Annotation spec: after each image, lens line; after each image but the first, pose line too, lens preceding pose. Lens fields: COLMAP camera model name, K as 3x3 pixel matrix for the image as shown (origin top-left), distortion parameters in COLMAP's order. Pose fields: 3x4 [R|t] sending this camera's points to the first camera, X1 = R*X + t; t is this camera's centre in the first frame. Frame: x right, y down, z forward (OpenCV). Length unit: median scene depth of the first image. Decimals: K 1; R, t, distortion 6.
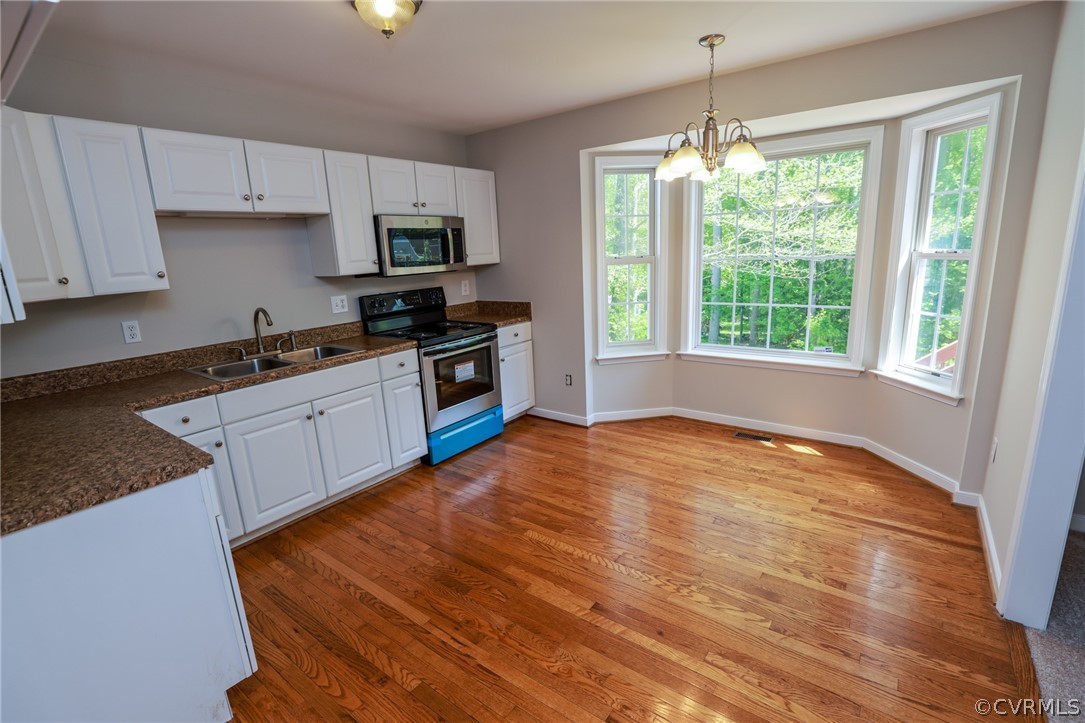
lens RADIAL K [[493.3, 0, 542.6], [0, 493.3, 365.1], [0, 0, 1]] dist [-0.033920, 0.004070]
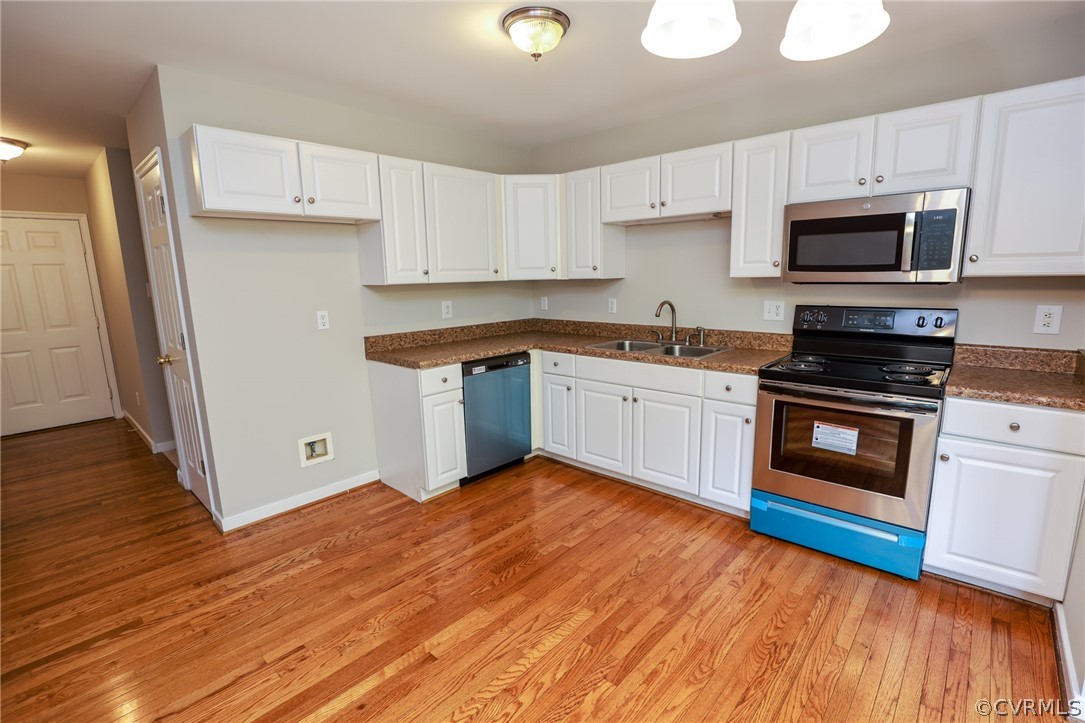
lens RADIAL K [[493.3, 0, 549.4], [0, 493.3, 365.9], [0, 0, 1]] dist [-0.033920, 0.004070]
pose [[-0.083345, 0.230375, -0.969526, 0.529037], [-0.203278, 0.948524, 0.242860, -0.174878], [0.975567, 0.217325, -0.032225, 0.714034]]
